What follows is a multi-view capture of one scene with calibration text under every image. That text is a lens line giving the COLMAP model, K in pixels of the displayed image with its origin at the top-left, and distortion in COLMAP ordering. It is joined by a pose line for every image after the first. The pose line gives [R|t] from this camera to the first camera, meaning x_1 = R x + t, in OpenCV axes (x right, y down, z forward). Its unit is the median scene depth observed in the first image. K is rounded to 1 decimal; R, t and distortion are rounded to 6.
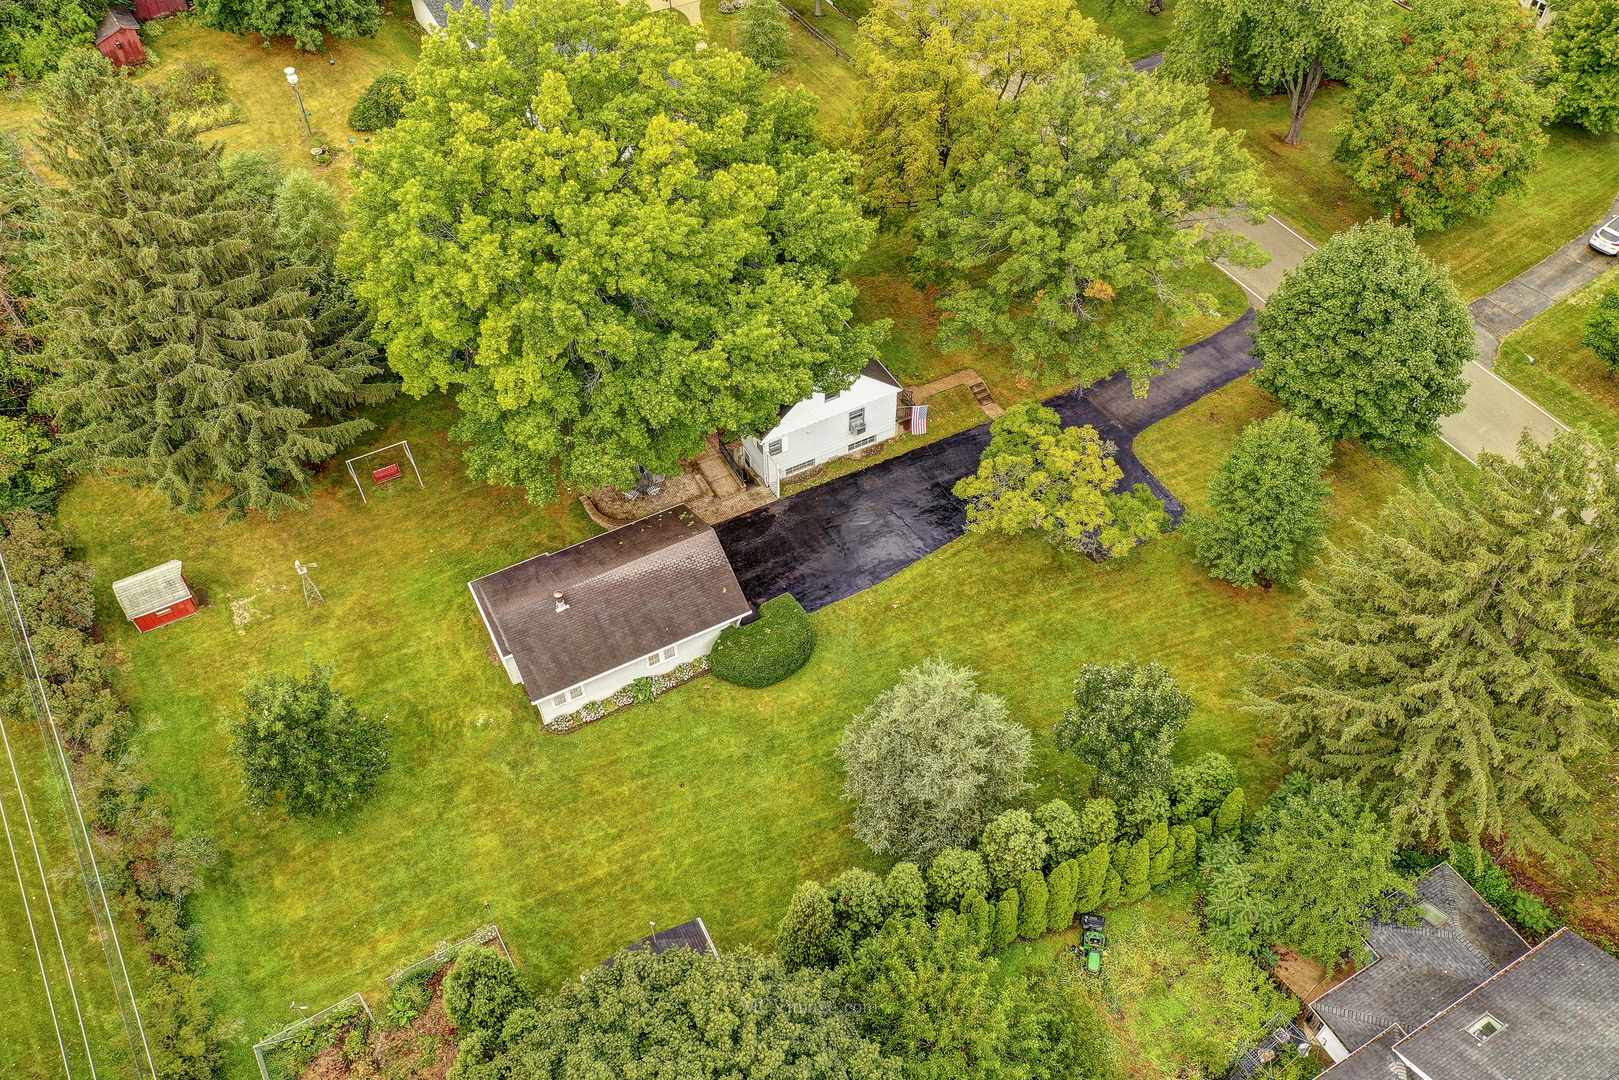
lens RADIAL K [[1284.8, 0, 813.5], [0, 1284.8, 532.1], [0, 0, 1]] dist [0.039860, -0.008552]
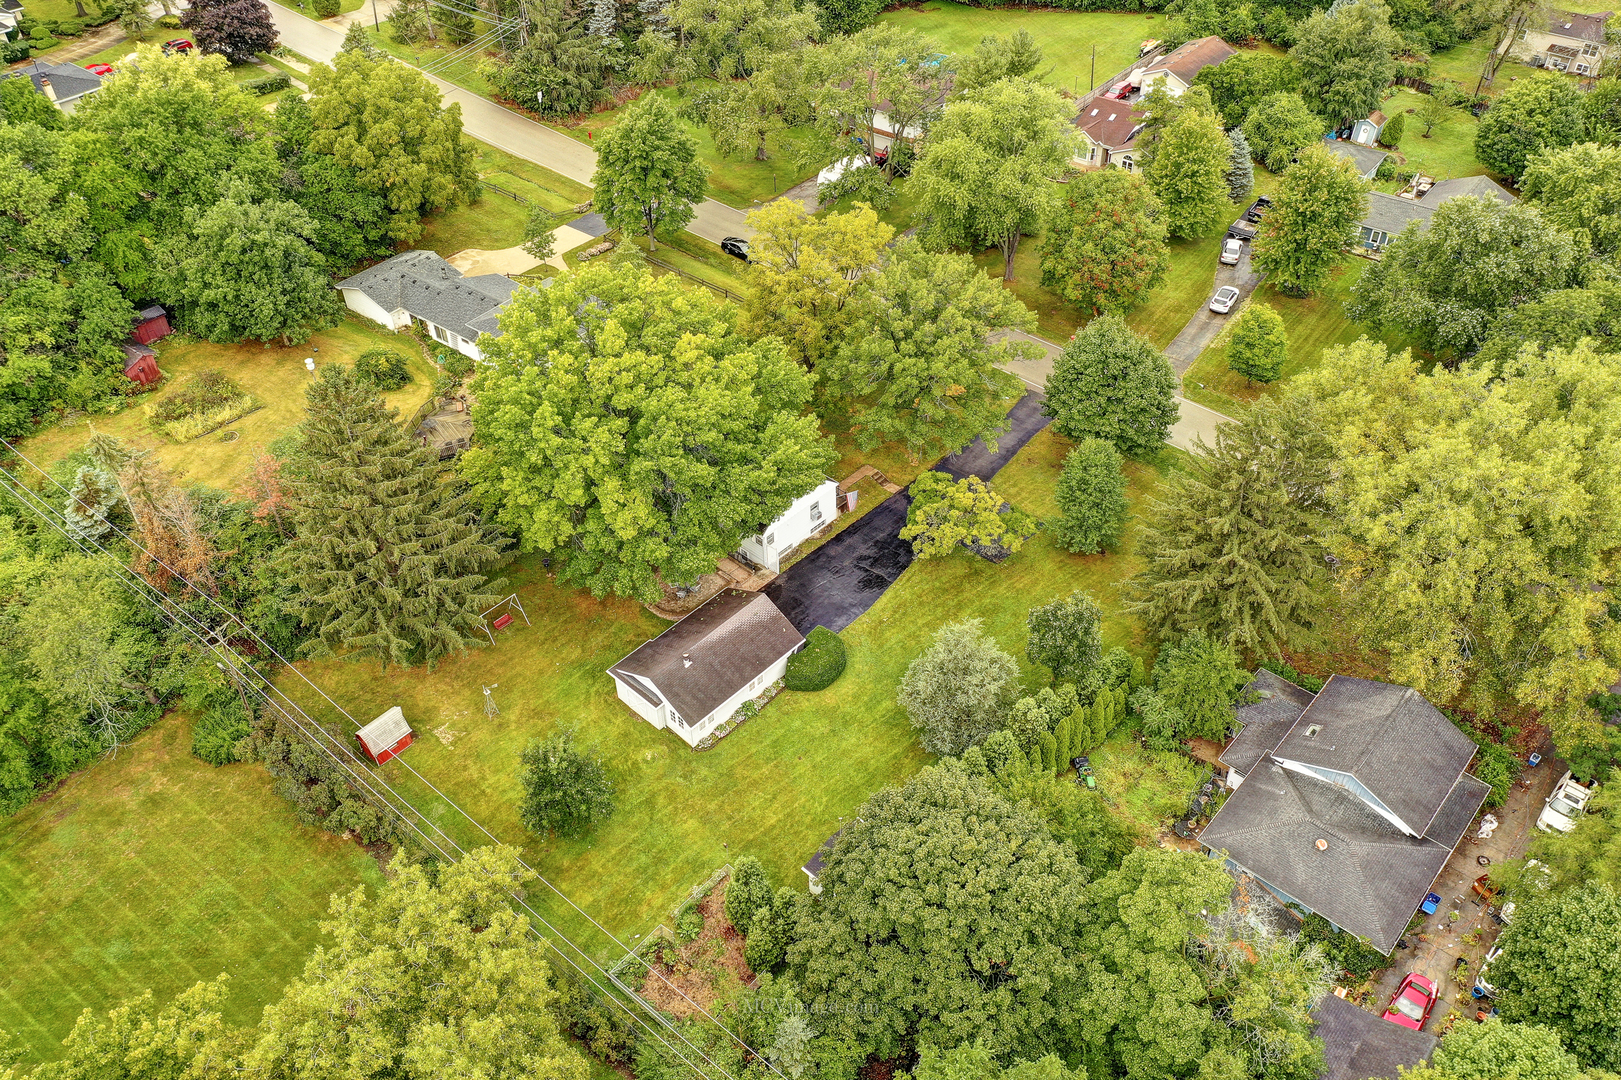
lens RADIAL K [[1286.4, 0, 814.5], [0, 1286.4, 532.1], [0, 0, 1]] dist [0.039860, -0.008552]
pose [[0.945473, -0.221224, 0.239043, -0.343369], [0.251296, 0.962383, -0.103296, 0.092693], [-0.207199, 0.157734, 0.965499, -0.426341]]
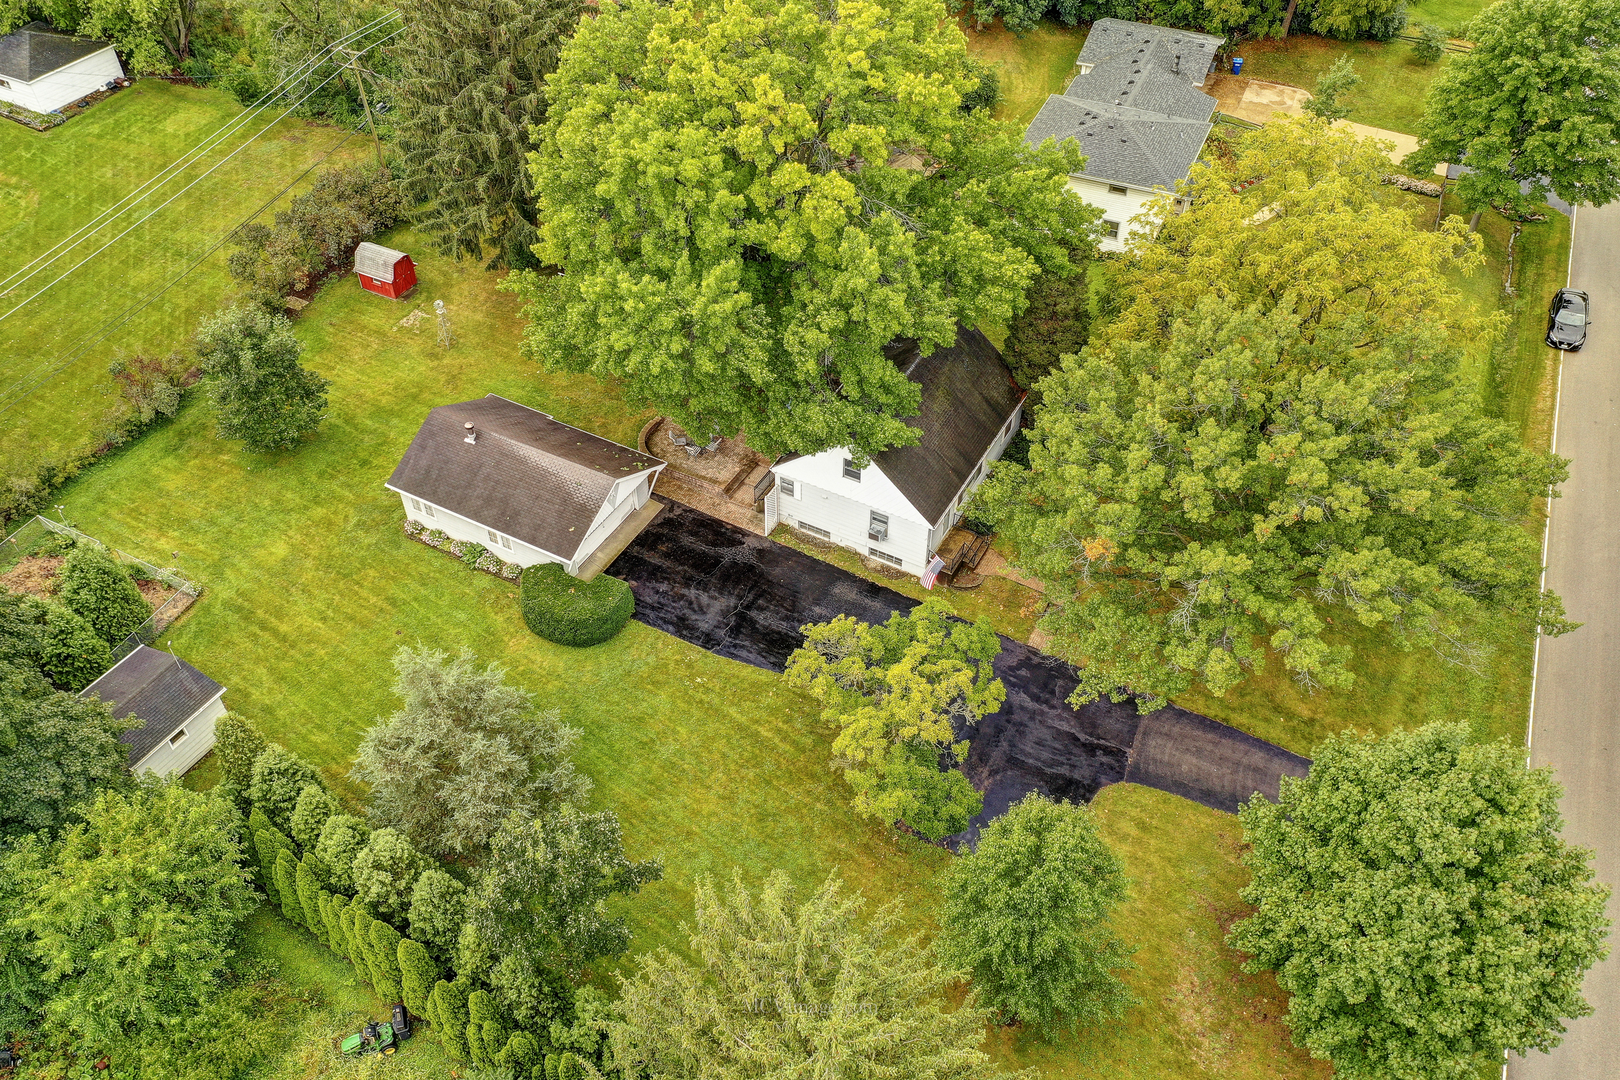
lens RADIAL K [[1285.6, 0, 814.0], [0, 1285.6, 532.1], [0, 0, 1]] dist [0.039860, -0.008552]
pose [[0.538401, 0.582477, -0.608970, 0.582130], [-0.631272, 0.757495, 0.166422, -0.215440], [0.558229, 0.294824, 0.775538, 0.330812]]
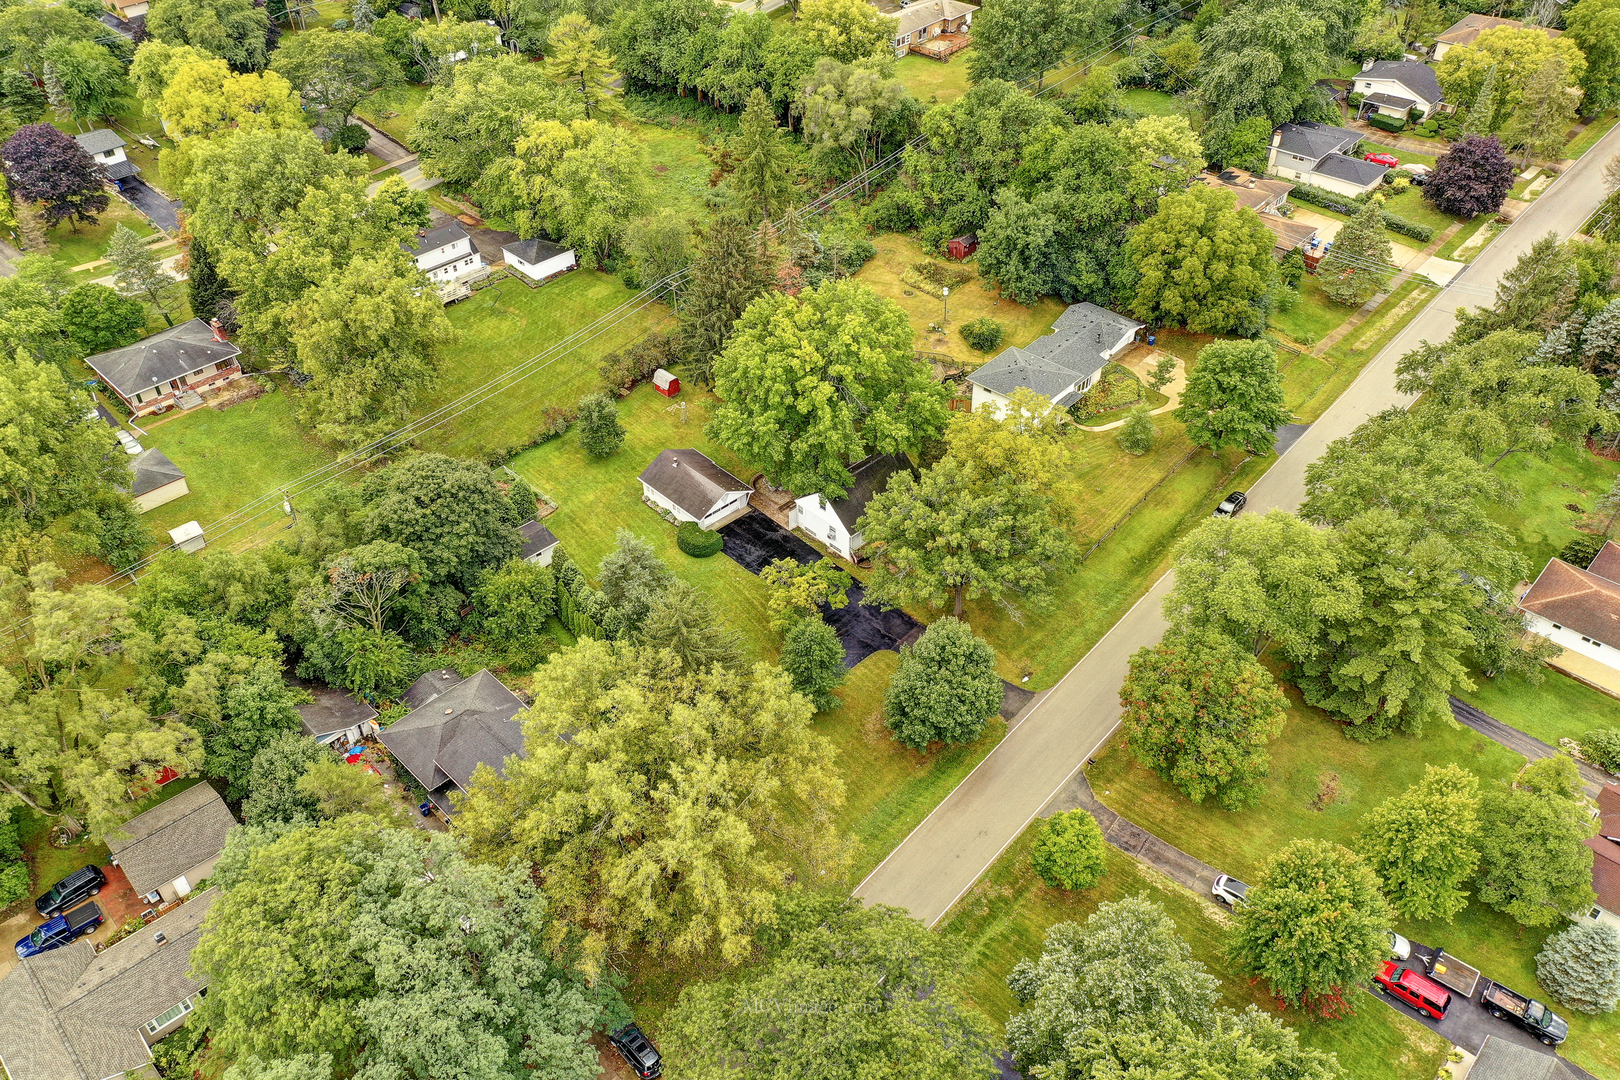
lens RADIAL K [[1285.6, 0, 814.0], [0, 1285.6, 532.1], [0, 0, 1]] dist [0.039860, -0.008552]
pose [[0.255708, 0.611482, -0.748801, 1.618457], [-0.716985, 0.639518, 0.277397, -0.662128], [0.648495, 0.465947, 0.601953, -0.217387]]
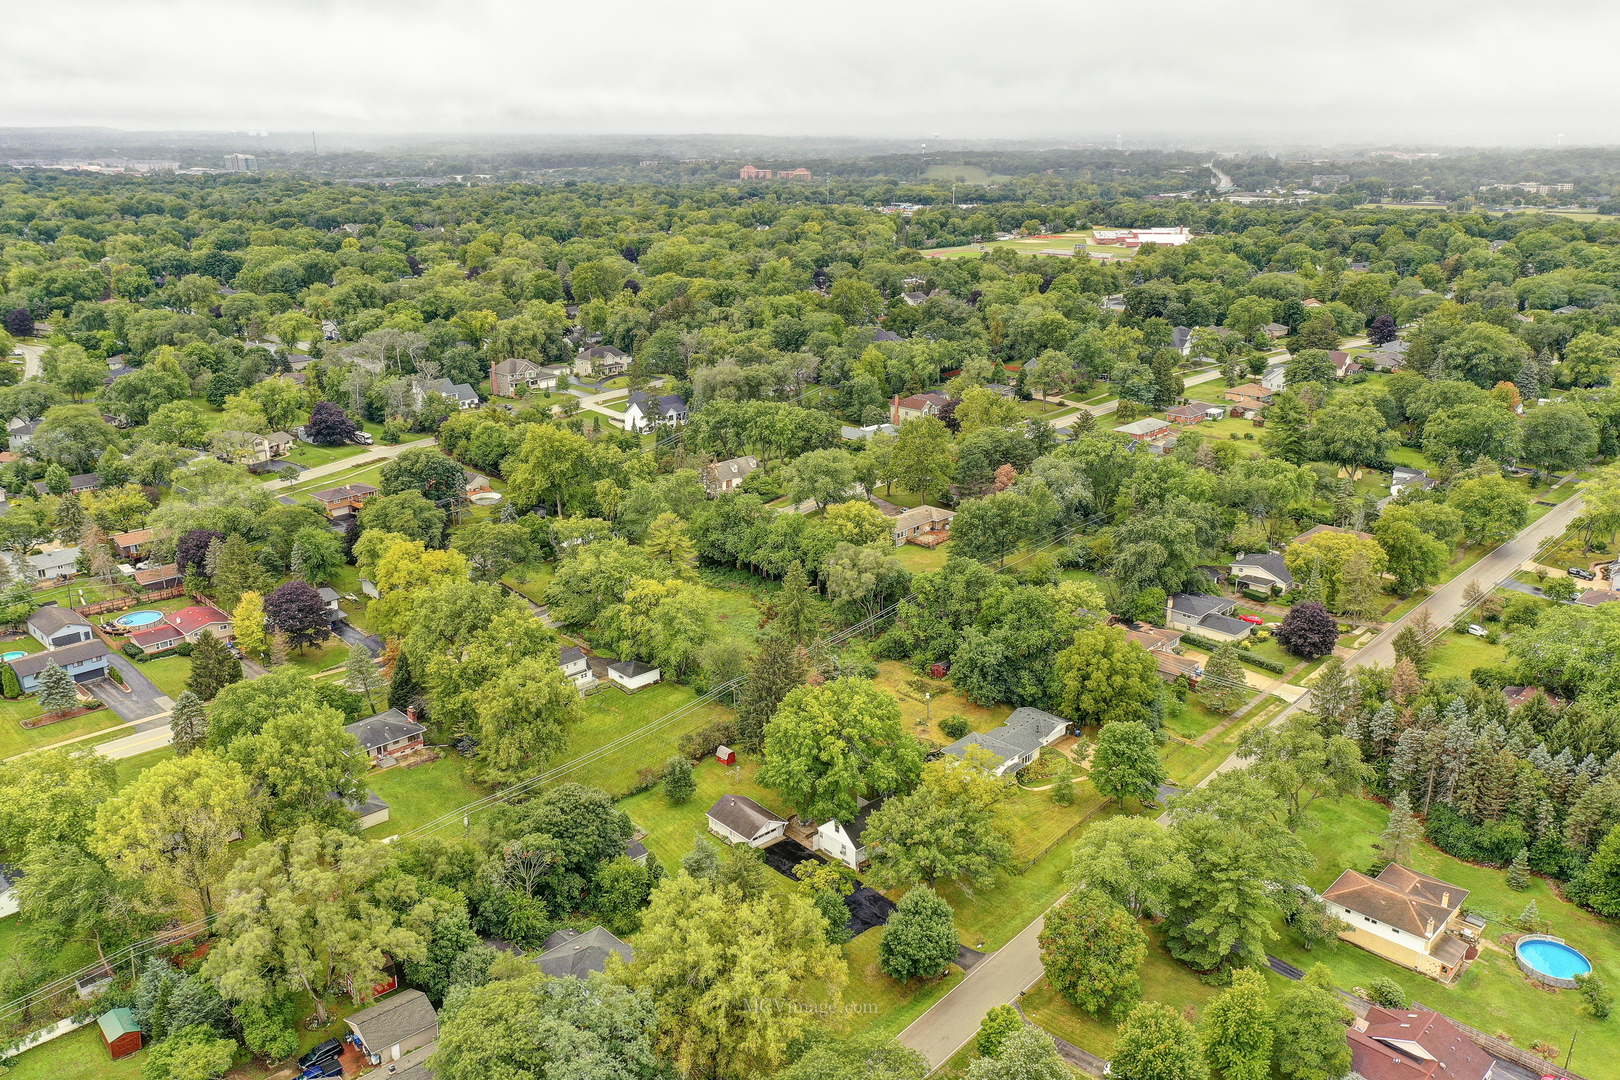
lens RADIAL K [[1285.6, 0, 814.0], [0, 1285.6, 532.1], [0, 0, 1]] dist [0.039860, -0.008552]
pose [[0.233683, 0.295880, -0.926201, 2.574273], [-0.724808, 0.687962, 0.036902, -0.661224], [0.648110, 0.662694, 0.375221, -0.574781]]
